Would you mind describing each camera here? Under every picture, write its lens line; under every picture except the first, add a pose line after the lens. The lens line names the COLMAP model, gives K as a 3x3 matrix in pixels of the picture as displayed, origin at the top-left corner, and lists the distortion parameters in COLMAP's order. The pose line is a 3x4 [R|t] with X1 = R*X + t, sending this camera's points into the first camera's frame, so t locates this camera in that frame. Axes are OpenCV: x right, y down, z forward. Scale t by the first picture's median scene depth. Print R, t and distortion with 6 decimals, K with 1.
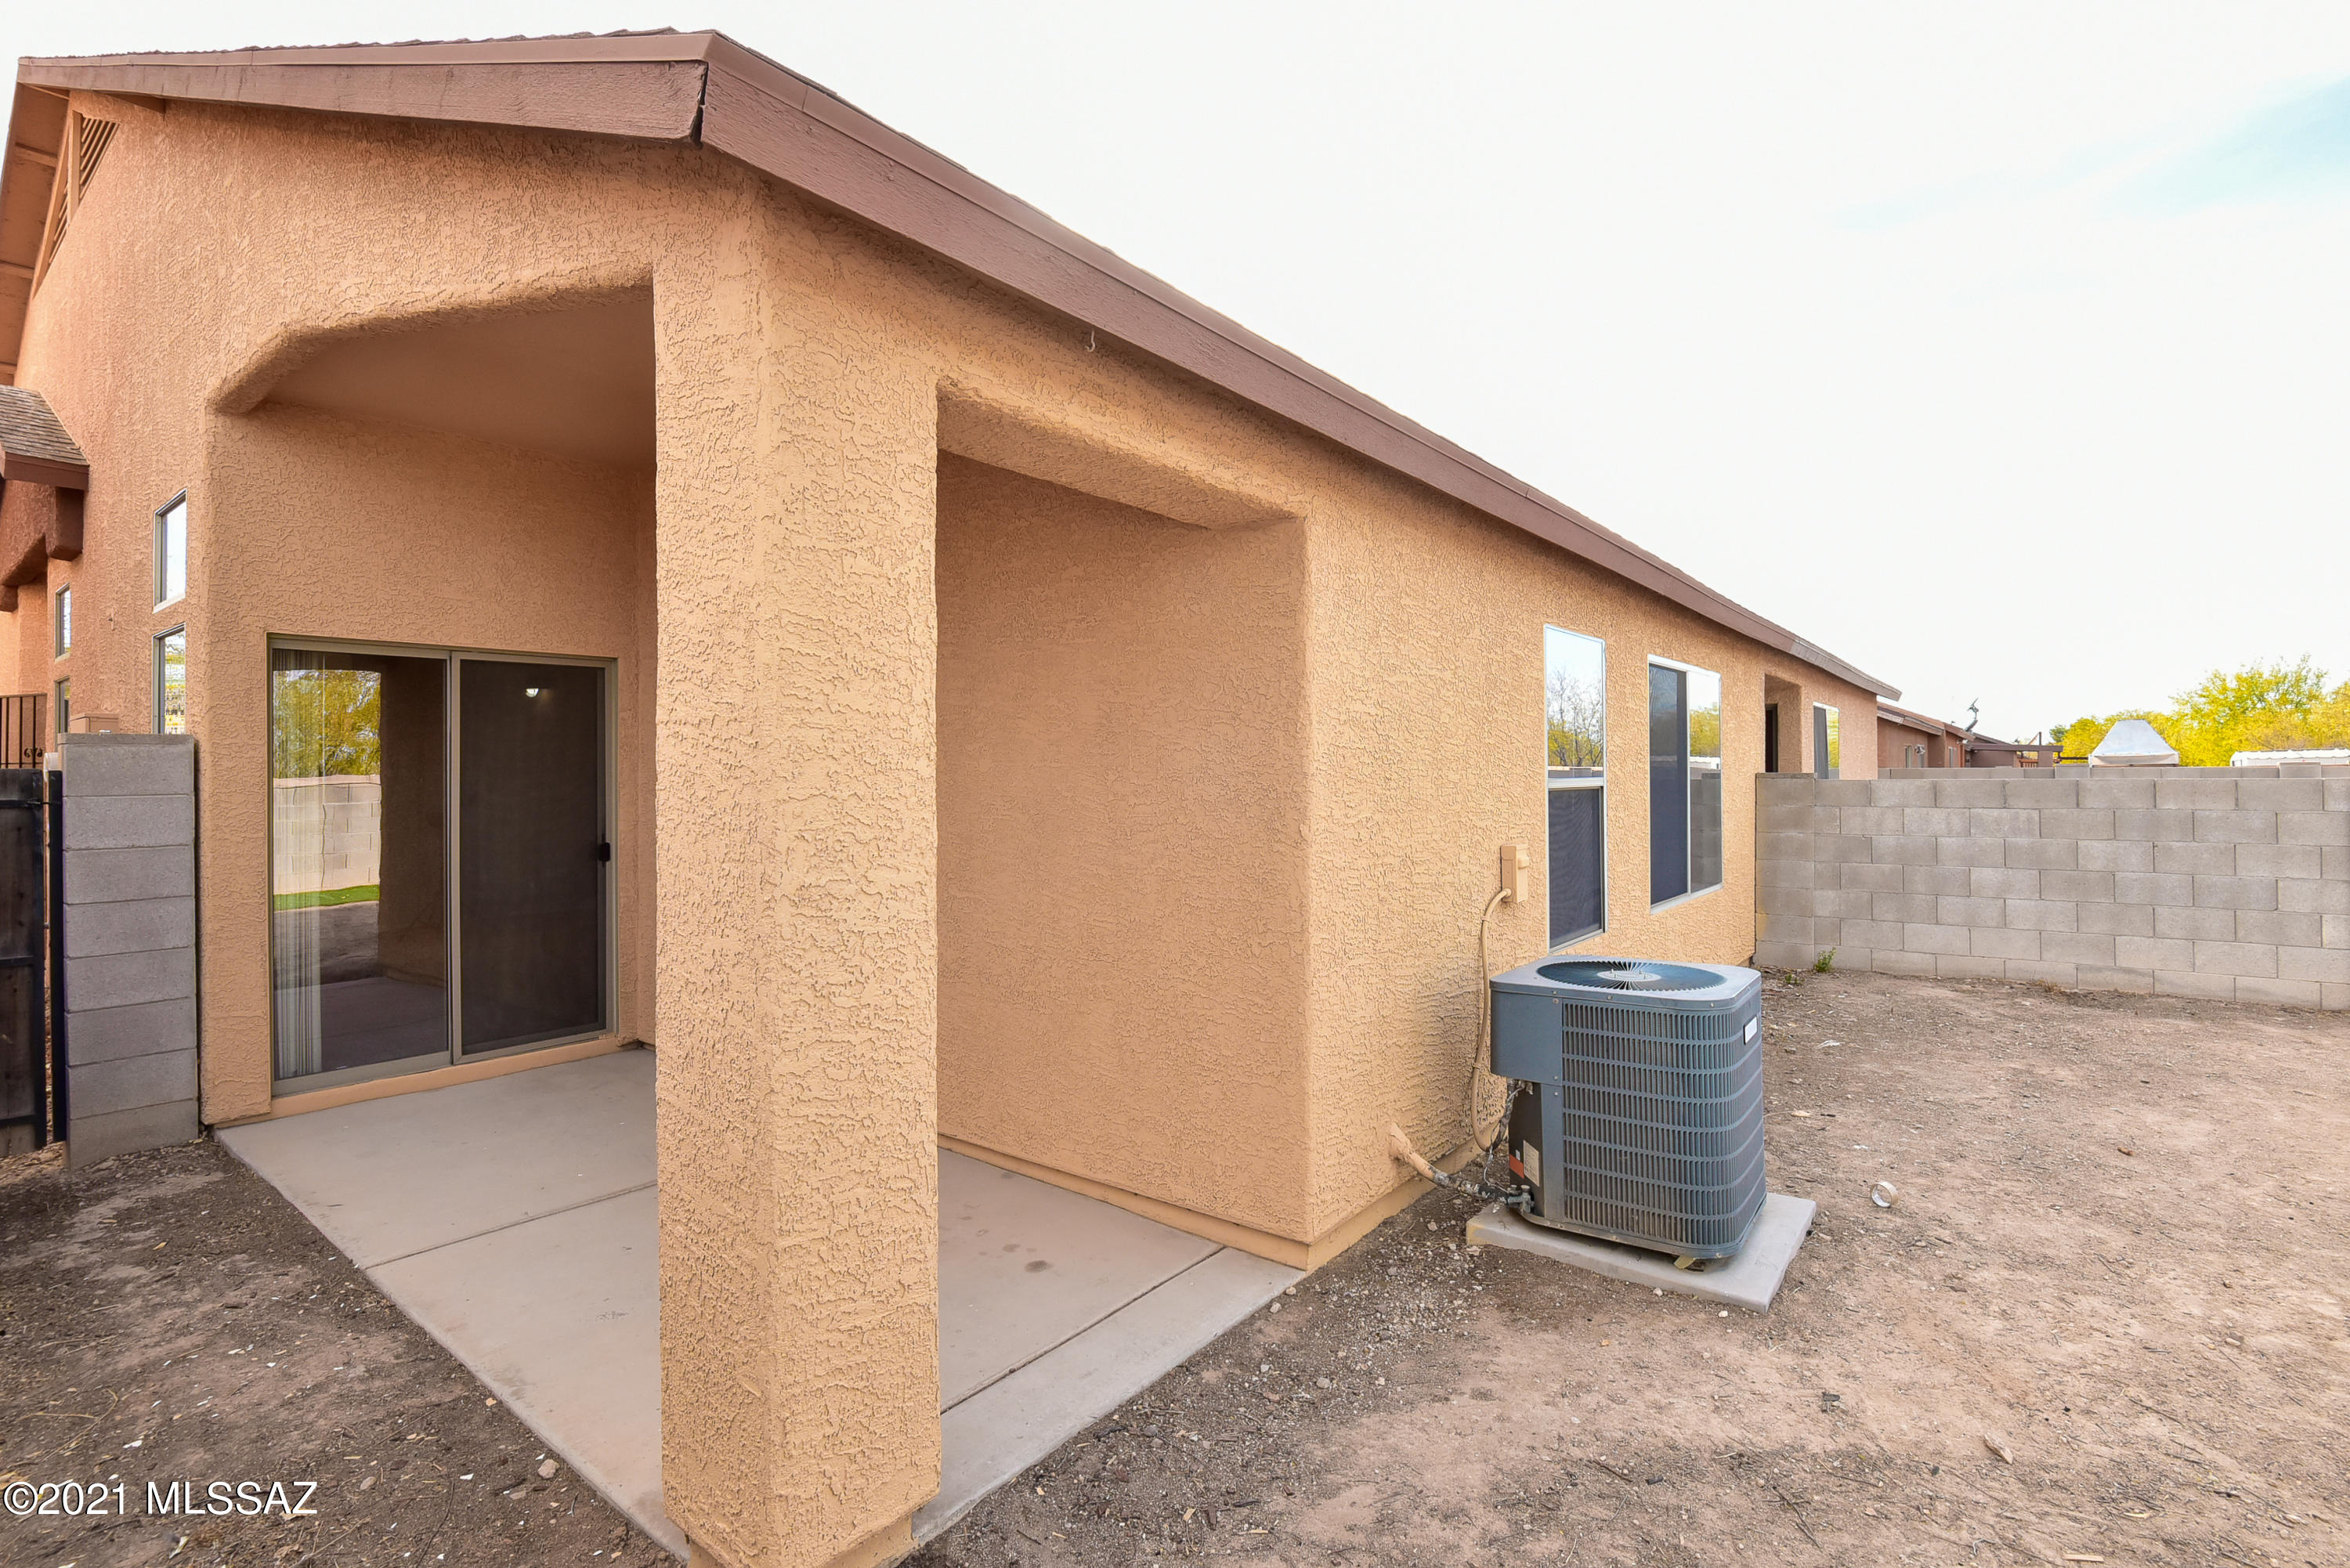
lens RADIAL K [[1100.8, 0, 1196.8], [0, 1100.8, 766.4], [0, 0, 1]] dist [-0.013808, -0.004264]
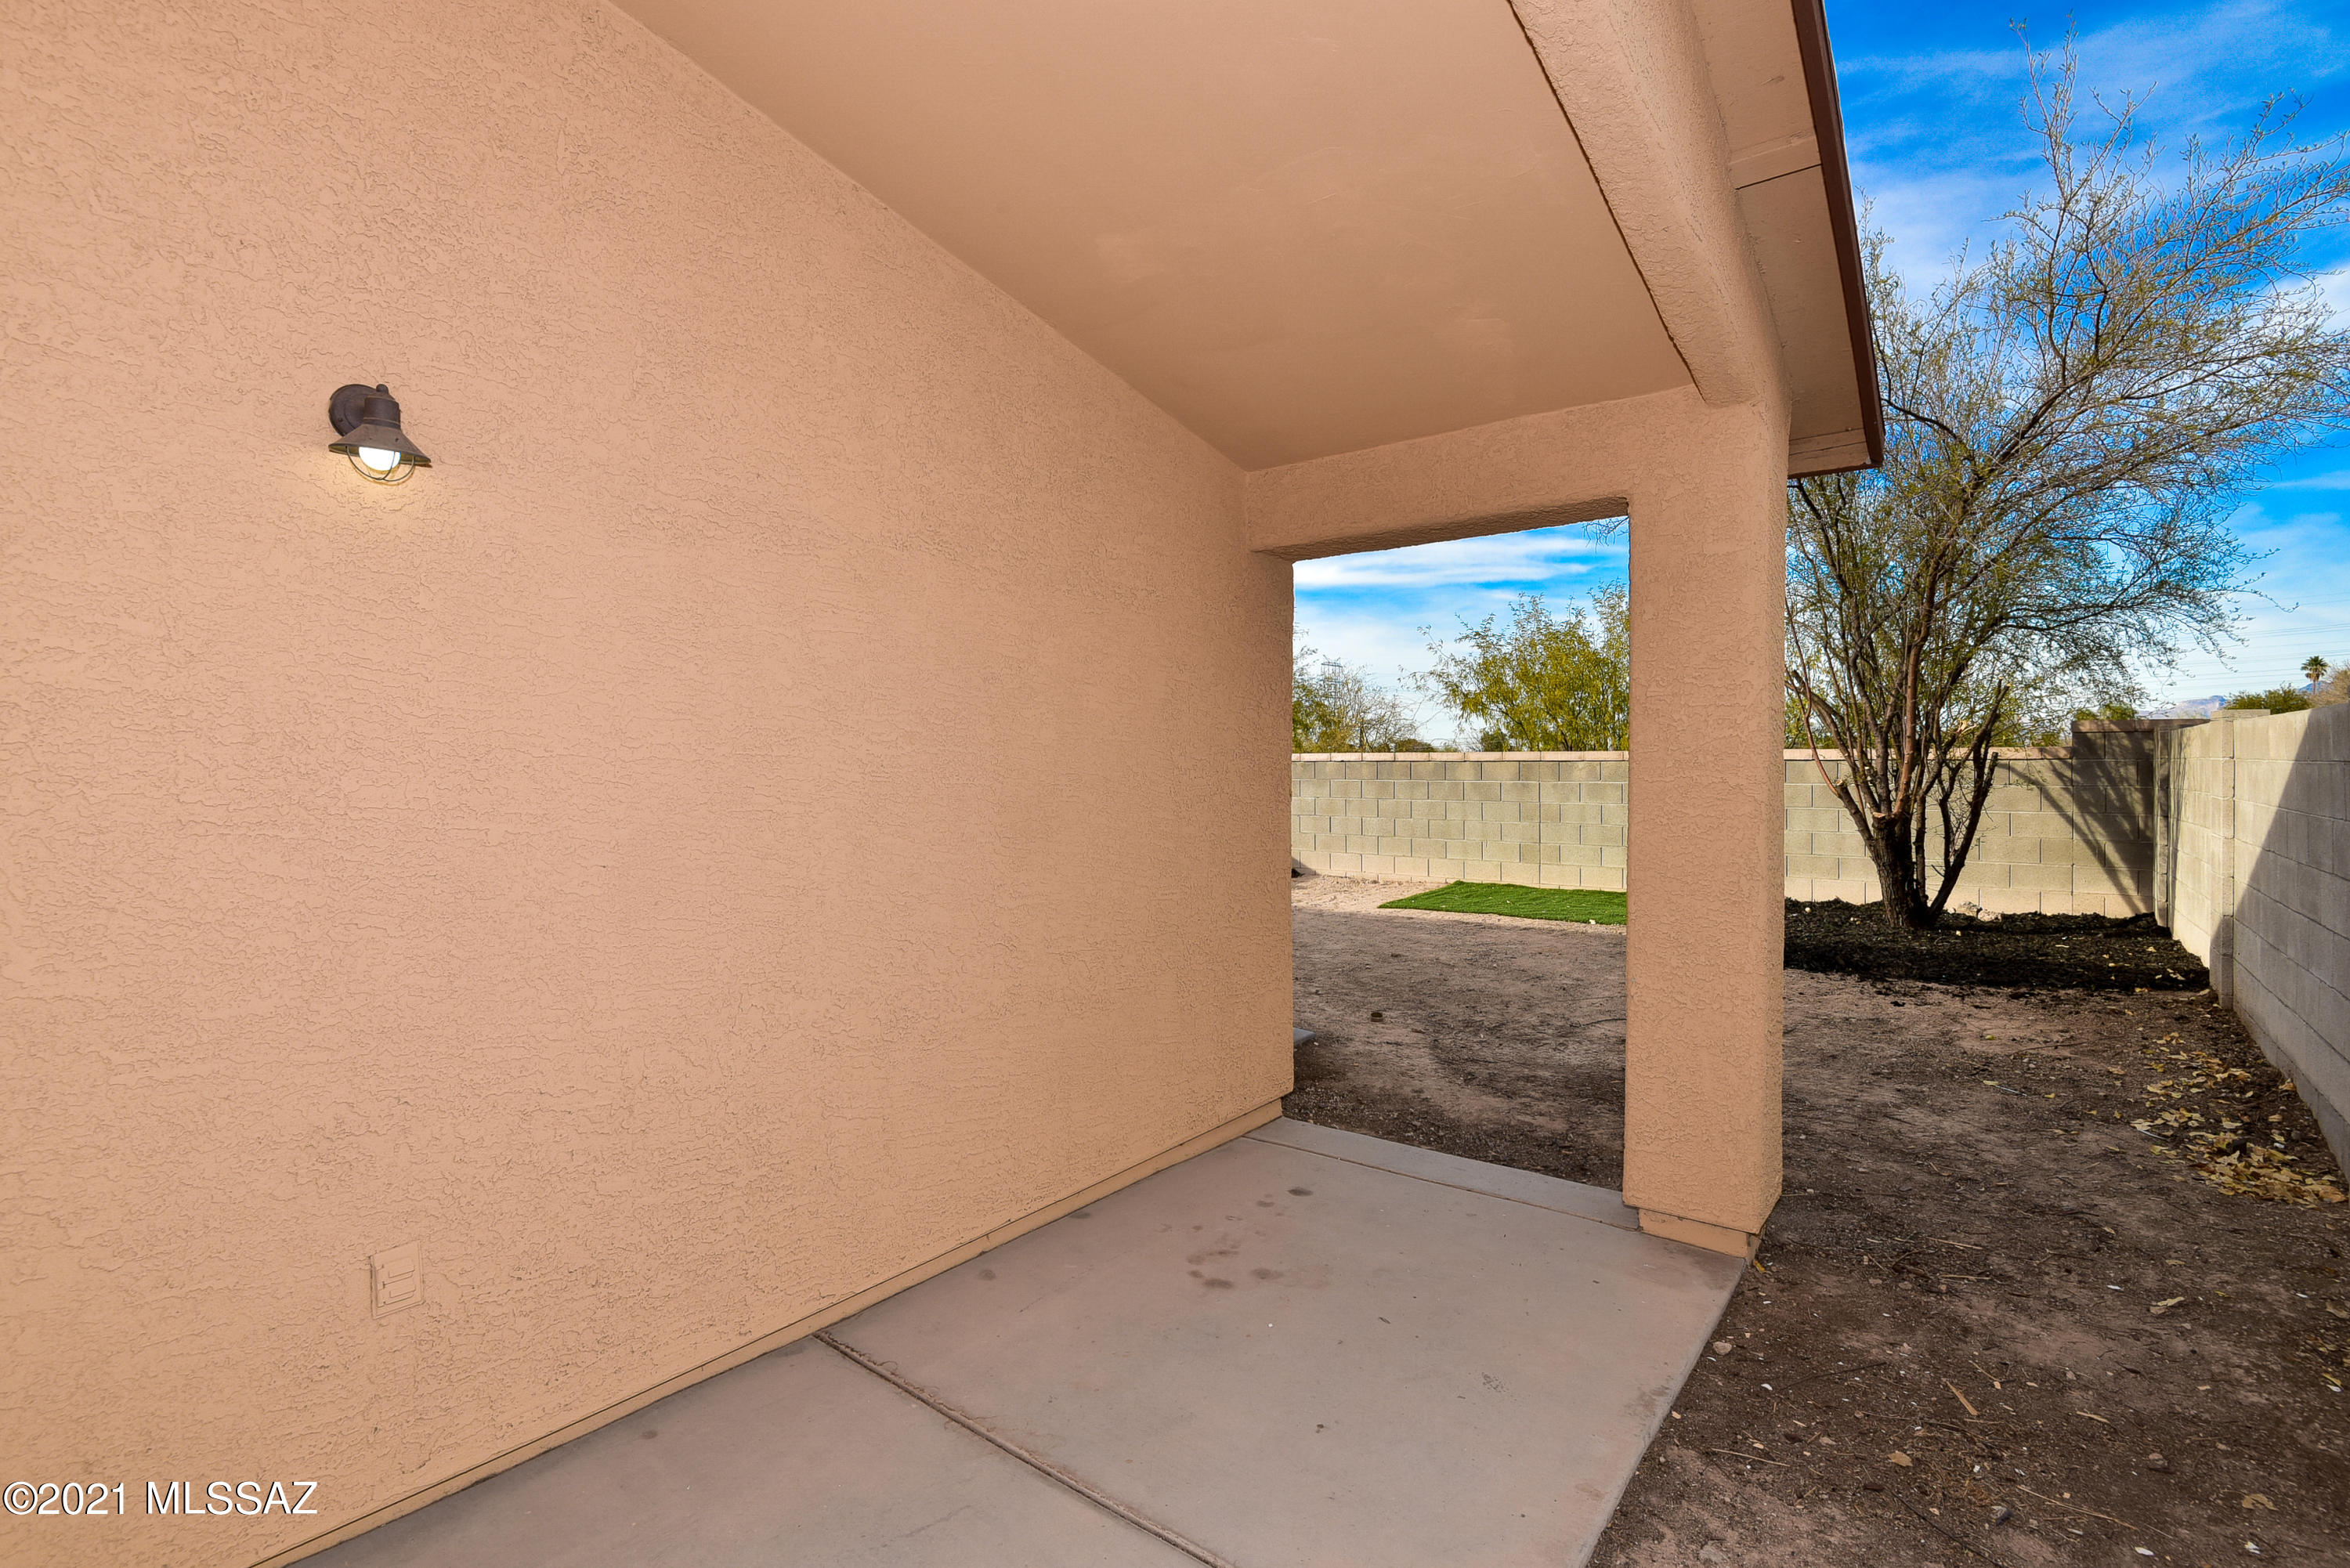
lens RADIAL K [[1074.9, 0, 1174.2], [0, 1074.9, 772.3], [0, 0, 1]] dist [-0.014963, -0.004063]
pose [[0.004014, -0.004295, 0.999983, -0.959416], [-0.000185, 0.999991, 0.004296, 0.021128], [-0.999992, -0.000202, 0.004013, 0.878394]]
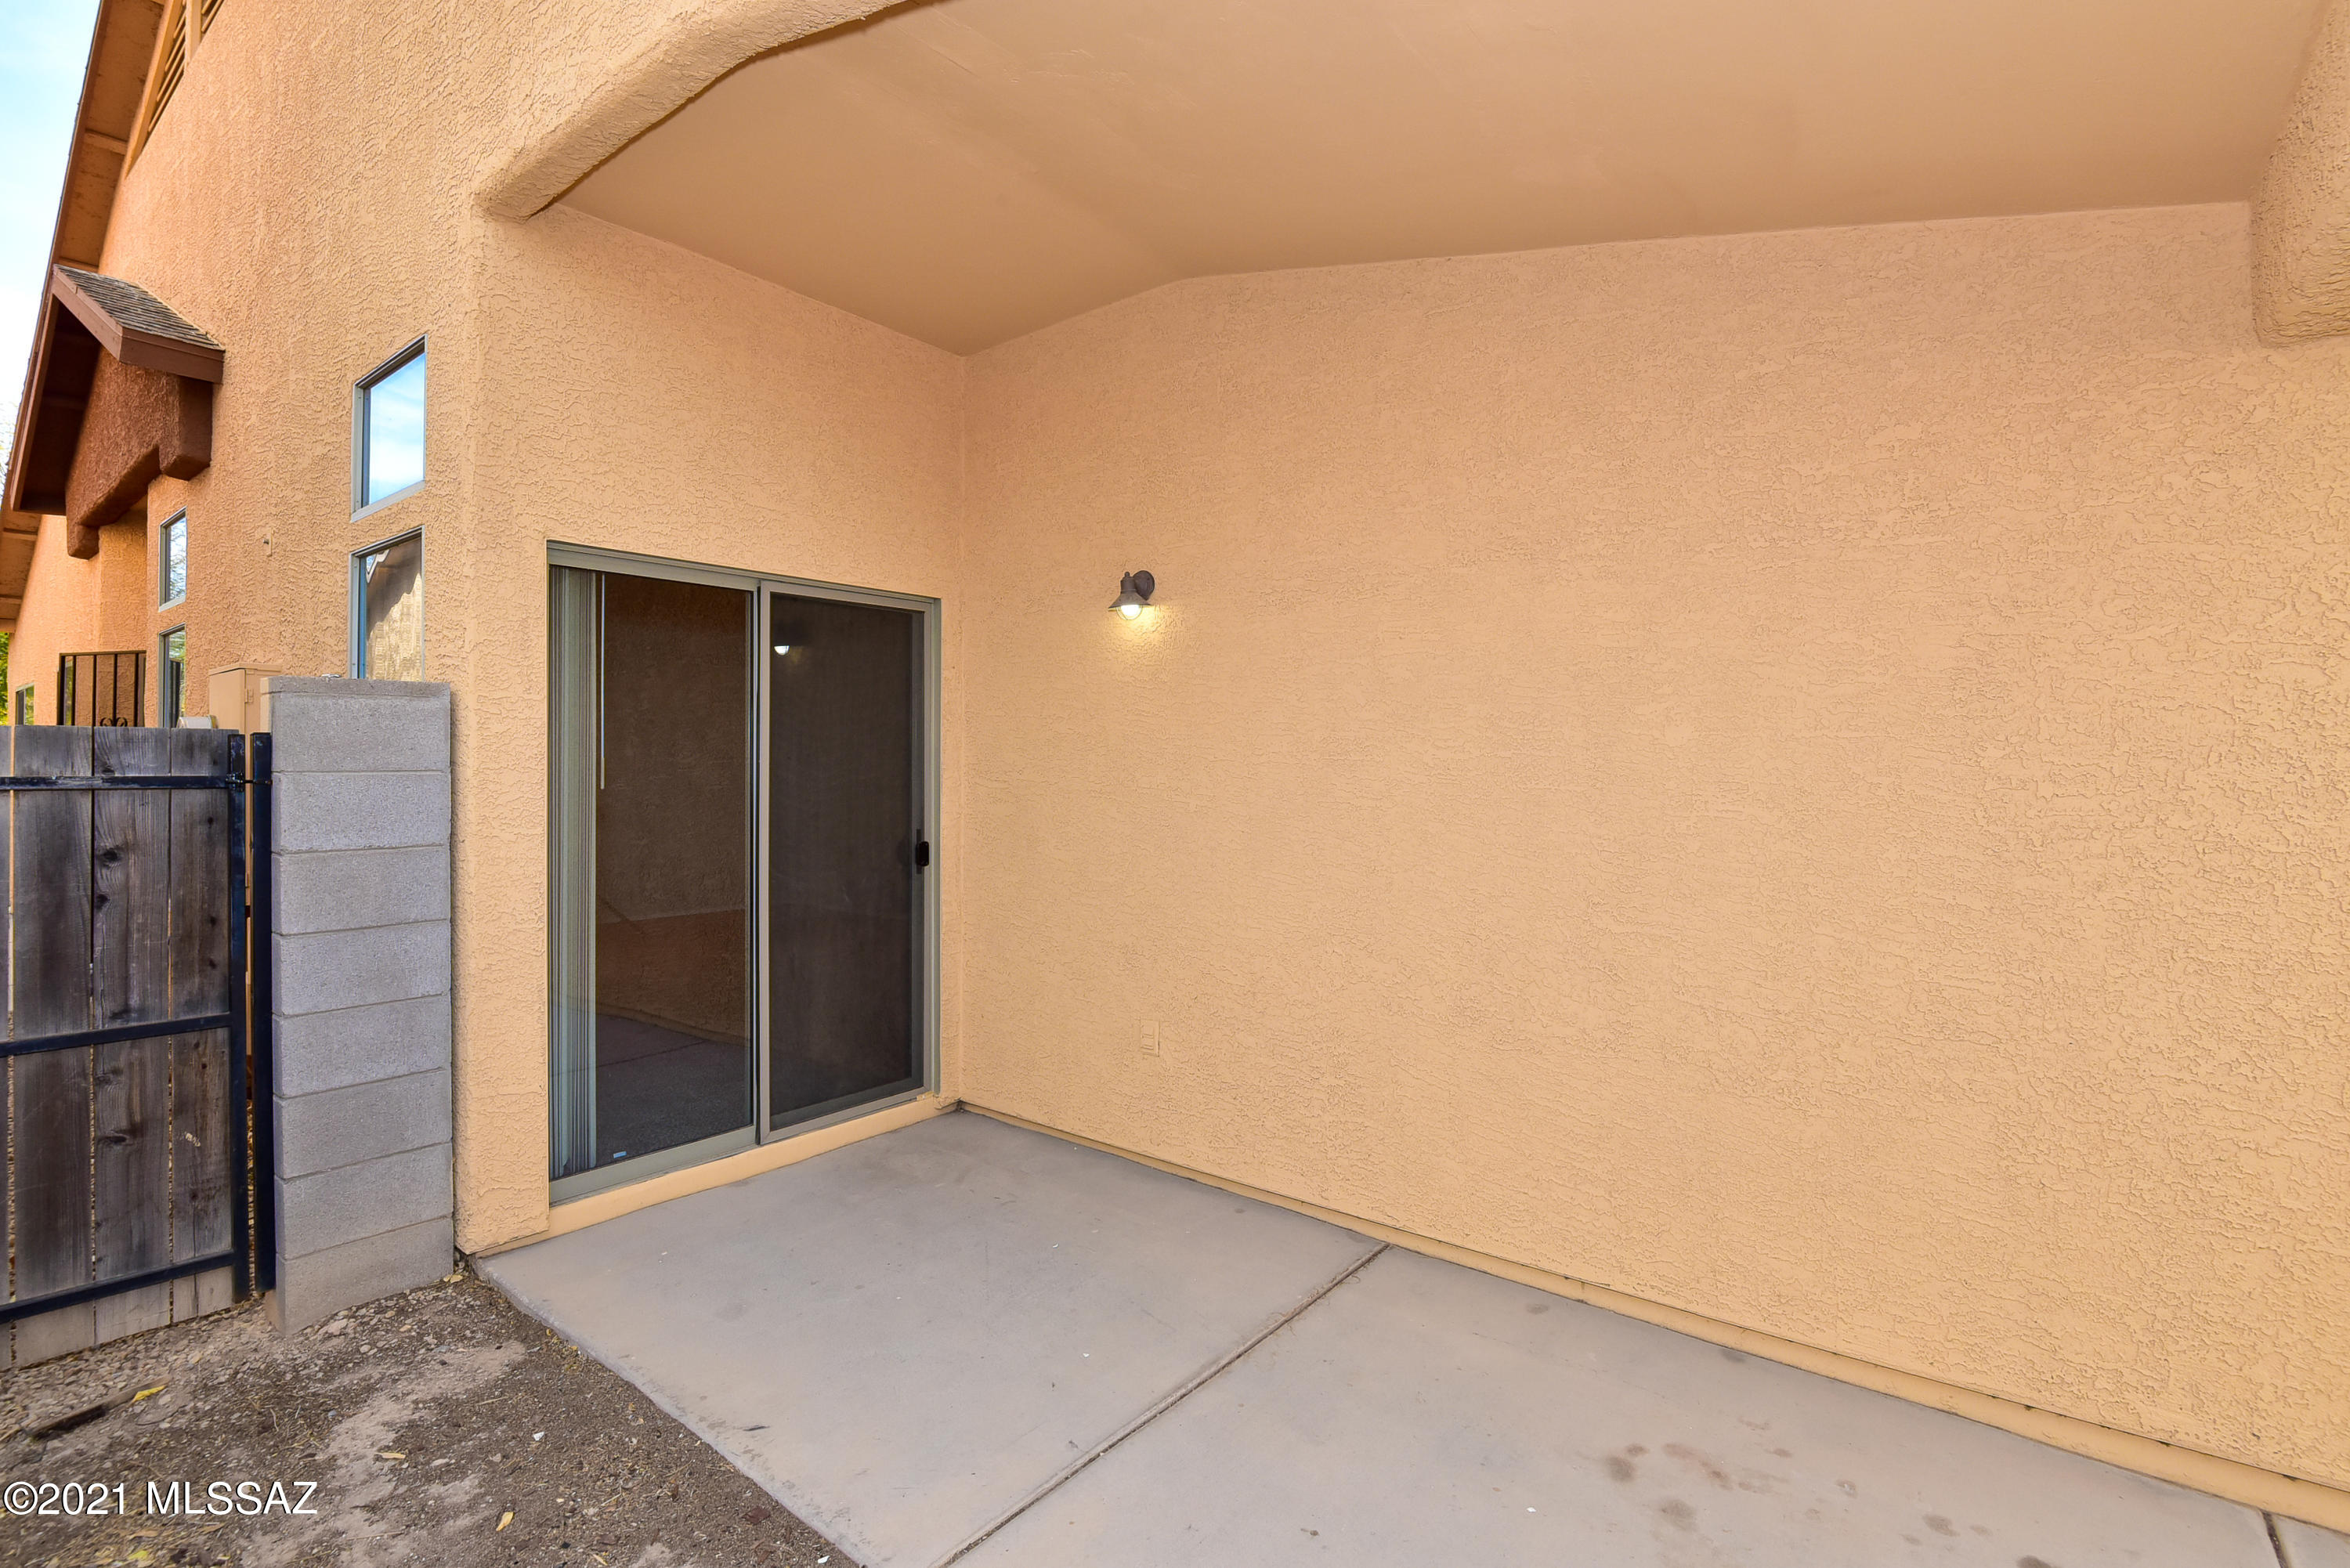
lens RADIAL K [[1084.7, 0, 1183.3], [0, 1084.7, 764.2], [0, 0, 1]] dist [-0.004504, -0.010639]
pose [[0.999957, 0.008499, -0.003636, -0.477425], [-0.008490, 0.999961, 0.002342, 0.016612], [0.003655, -0.002311, 0.999991, 0.332223]]
